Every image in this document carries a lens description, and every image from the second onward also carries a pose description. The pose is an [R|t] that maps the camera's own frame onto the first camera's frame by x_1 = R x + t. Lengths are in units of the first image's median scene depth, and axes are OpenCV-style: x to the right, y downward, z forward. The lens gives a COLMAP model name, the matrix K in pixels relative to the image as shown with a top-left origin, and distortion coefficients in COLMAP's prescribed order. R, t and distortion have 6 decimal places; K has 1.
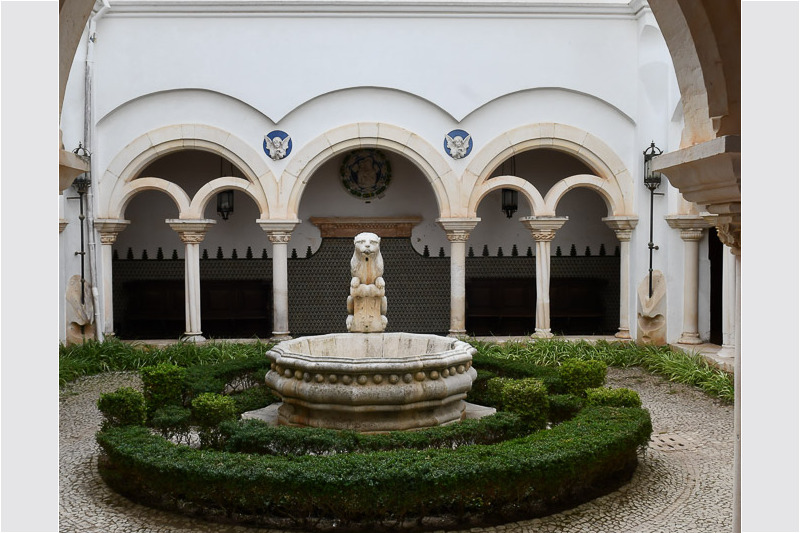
lens RADIAL K [[949.0, 0, 400.0], [0, 949.0, 266.5], [0, 0, 1]] dist [0.060187, -0.009852]
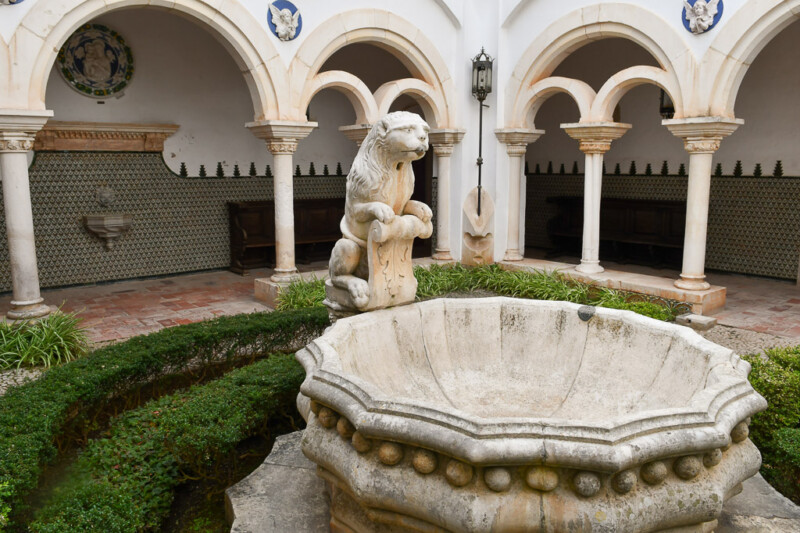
lens RADIAL K [[611.7, 0, 400.0], [0, 611.7, 266.5], [0, 0, 1]] dist [-0.028476, -0.009353]
pose [[0.776083, -0.095762, 0.623318, -0.183639], [0.019436, 0.991566, 0.128137, 0.002808], [-0.630331, -0.087330, 0.771399, 0.560482]]
